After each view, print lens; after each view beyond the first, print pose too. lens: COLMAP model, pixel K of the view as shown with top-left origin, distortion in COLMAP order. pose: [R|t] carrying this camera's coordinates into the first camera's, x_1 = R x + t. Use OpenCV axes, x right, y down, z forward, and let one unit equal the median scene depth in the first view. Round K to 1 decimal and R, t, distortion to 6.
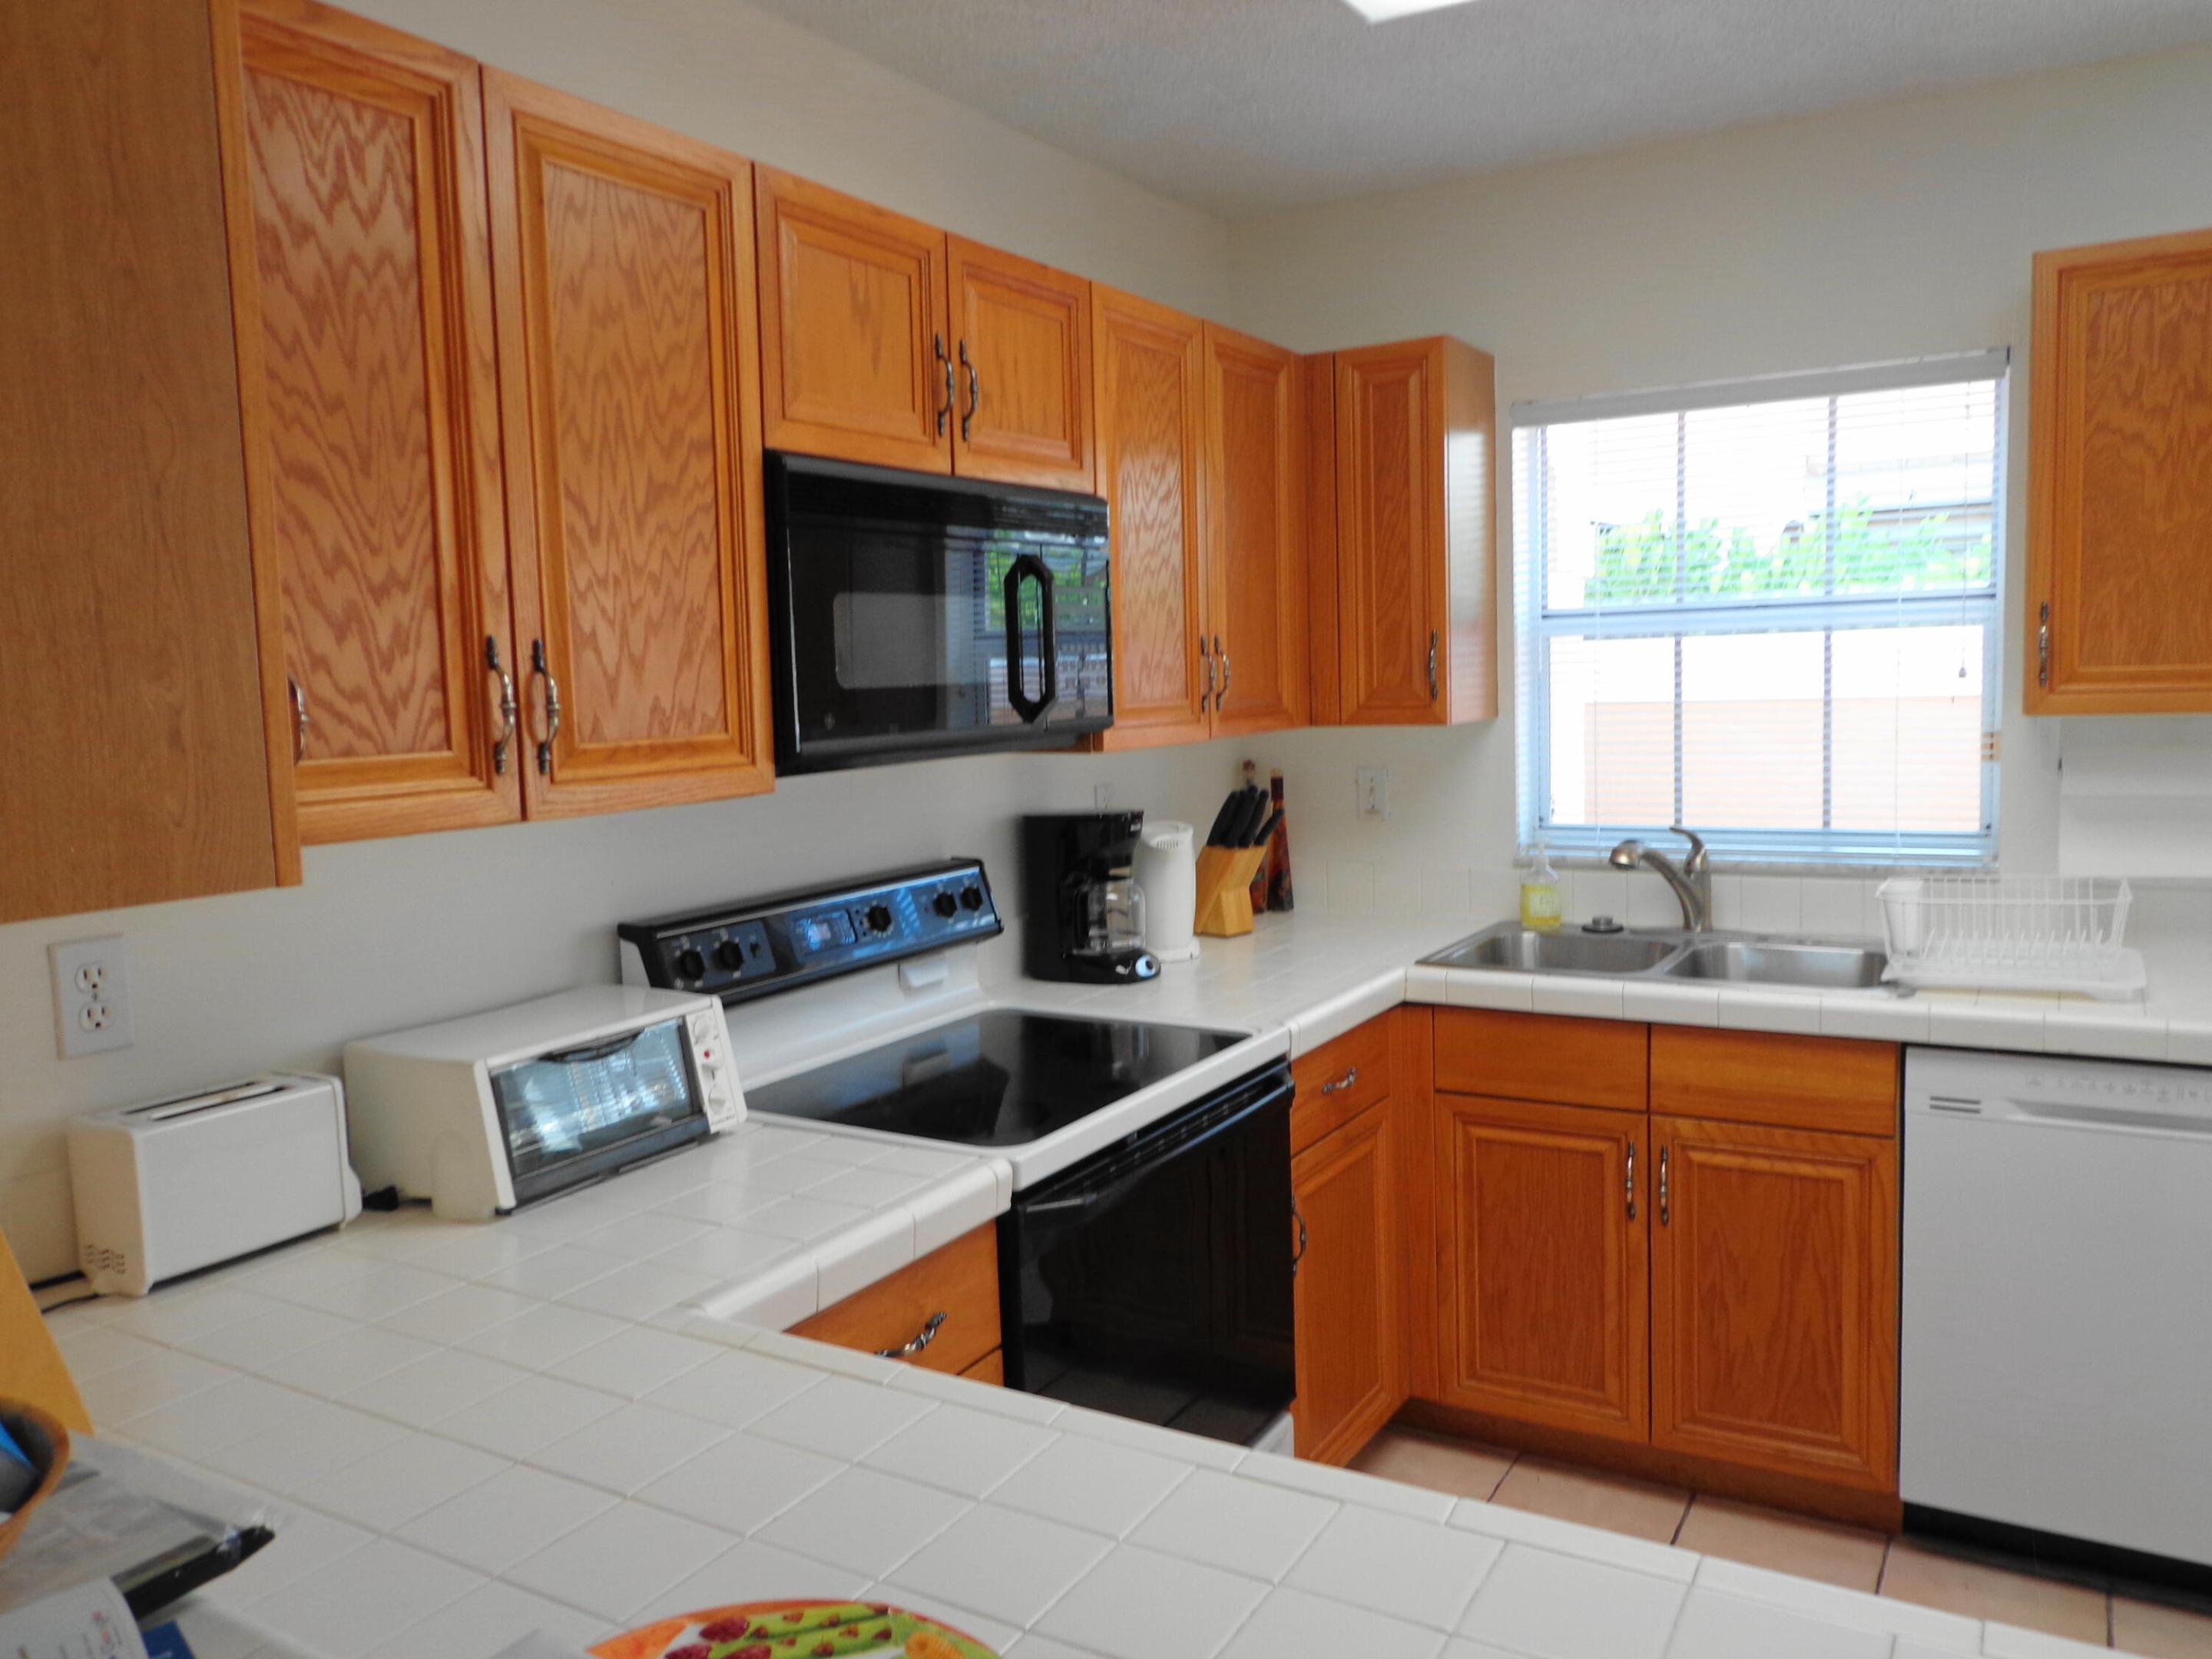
lens RADIAL K [[1623.0, 0, 1098.0], [0, 1623.0, 837.9], [0, 0, 1]] dist [0.005020, -0.006551]
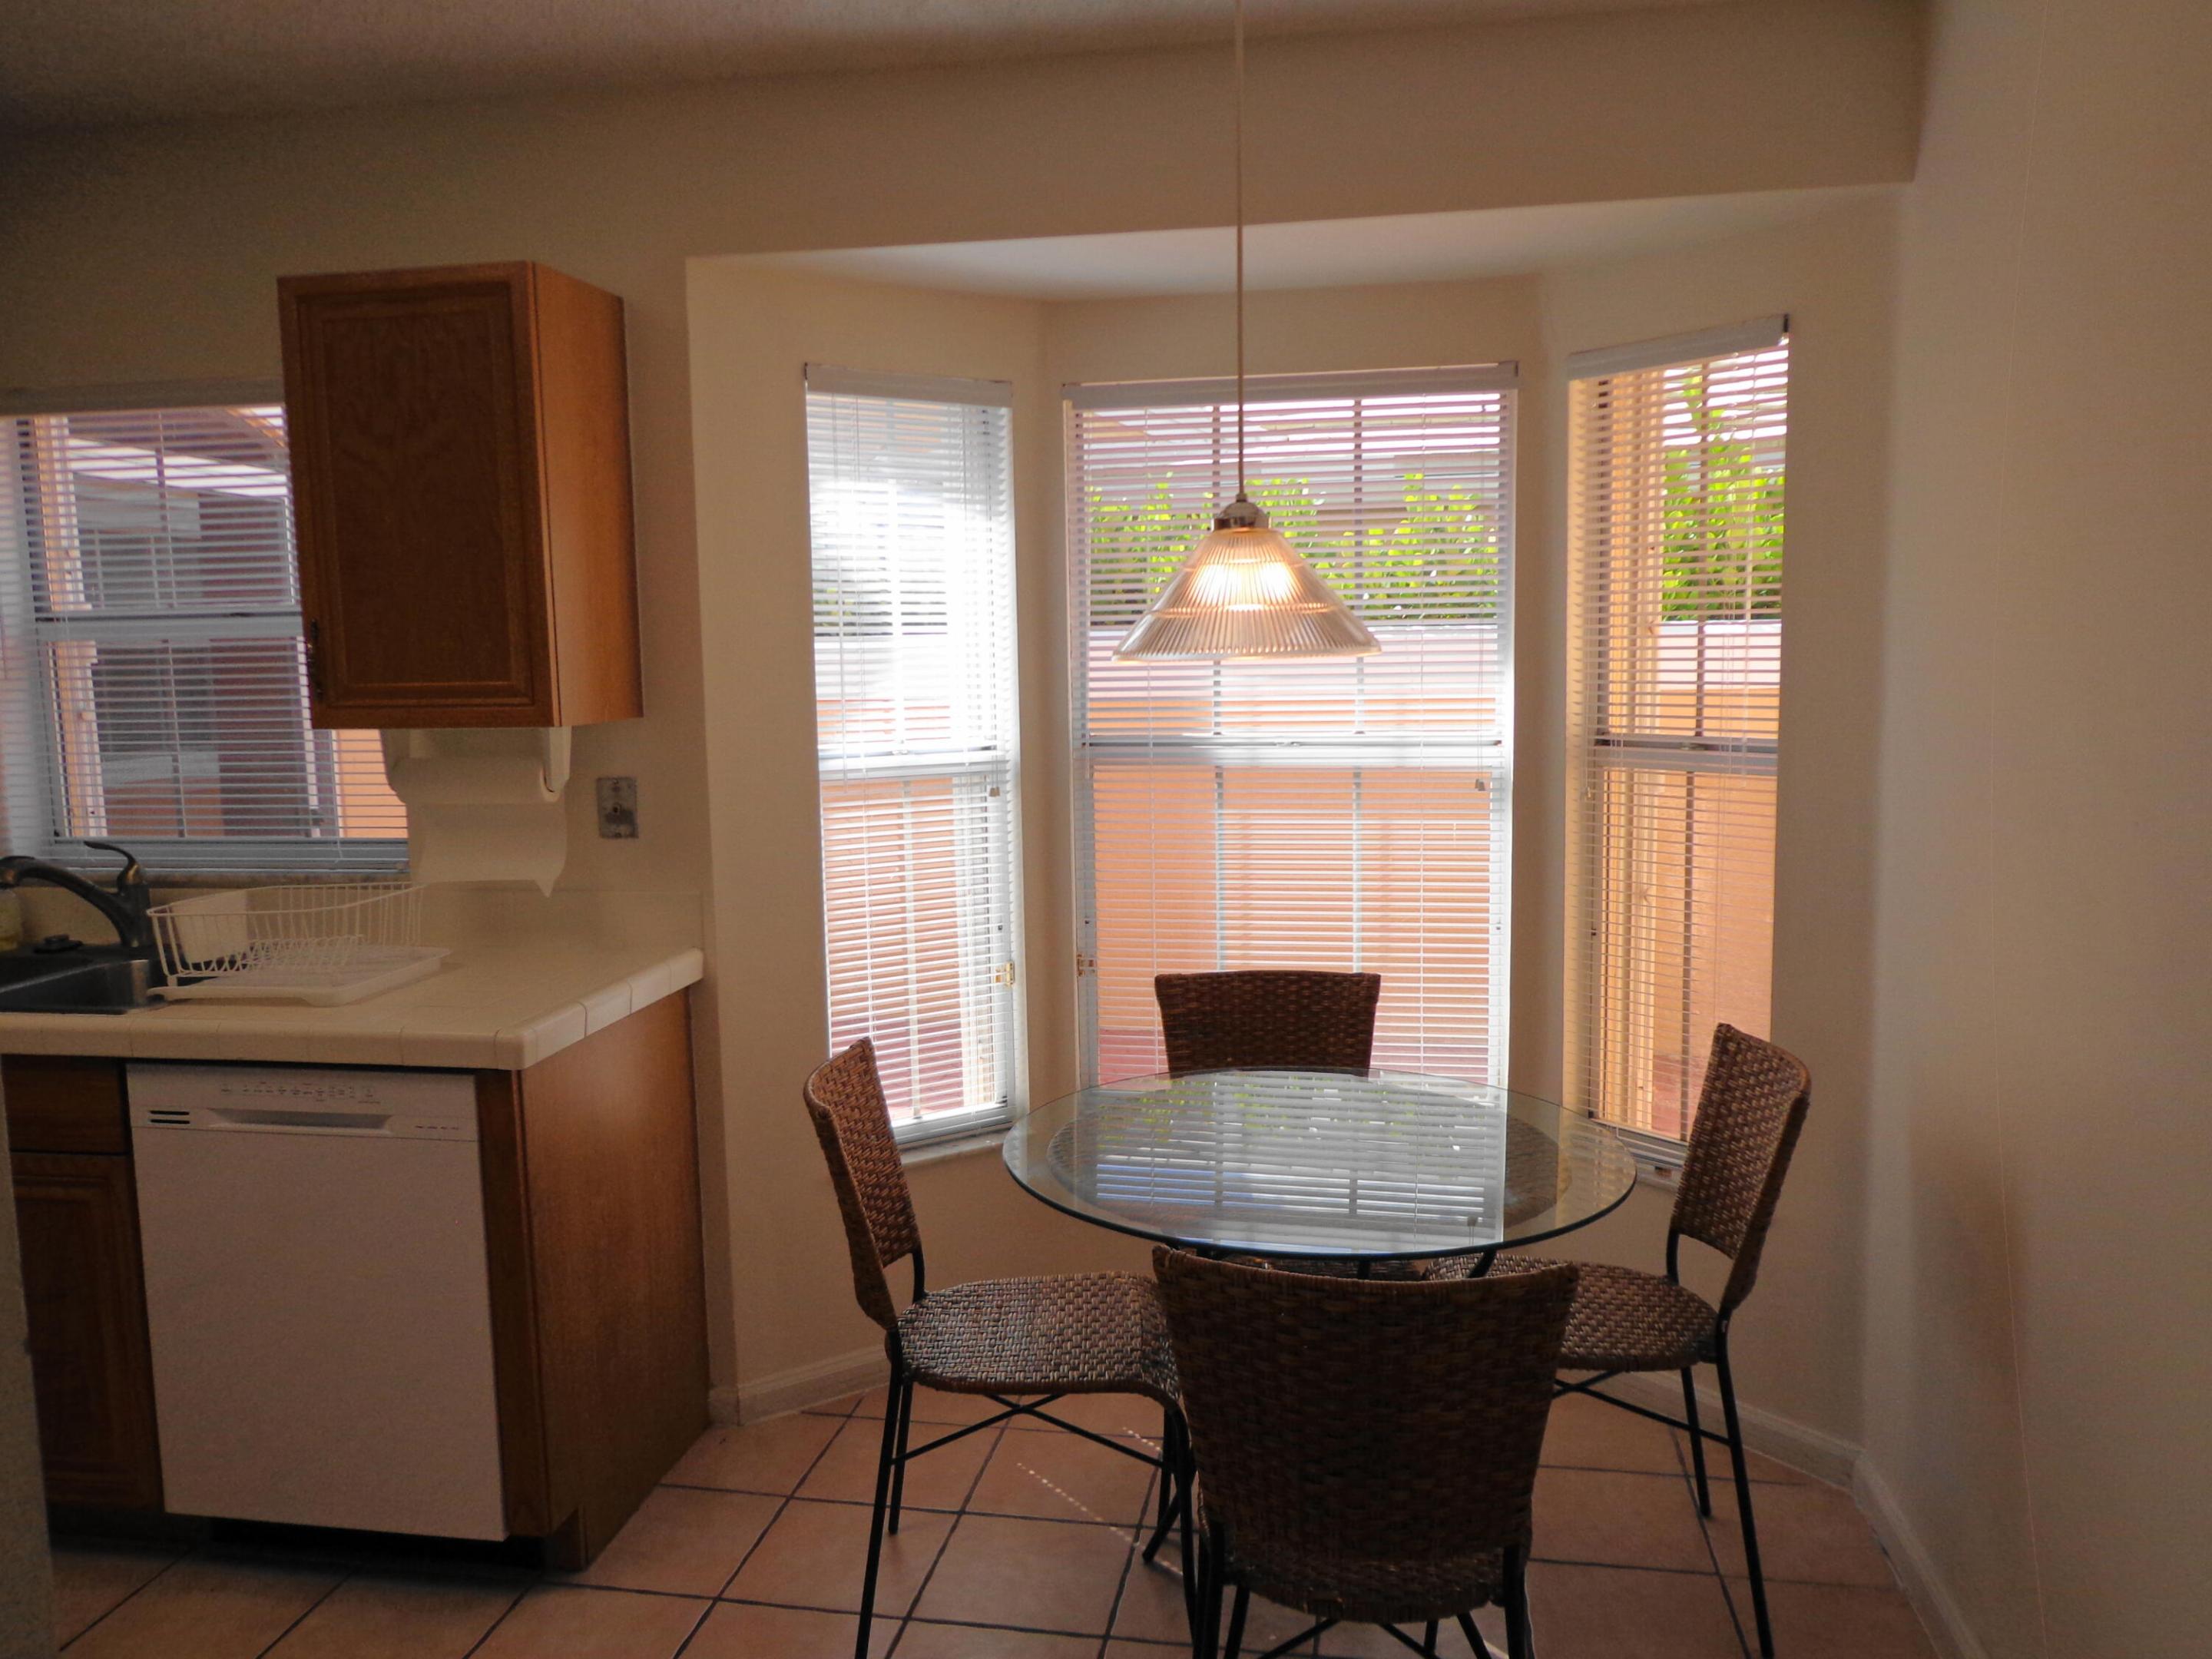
lens RADIAL K [[1623.0, 0, 1110.7], [0, 1623.0, 836.8], [0, 0, 1]] dist [0.005020, -0.006551]
pose [[0.930803, -0.025161, 0.364655, 0.692374], [0.021607, 0.999671, 0.013822, -0.010637], [-0.364883, -0.004986, 0.931040, -0.147671]]
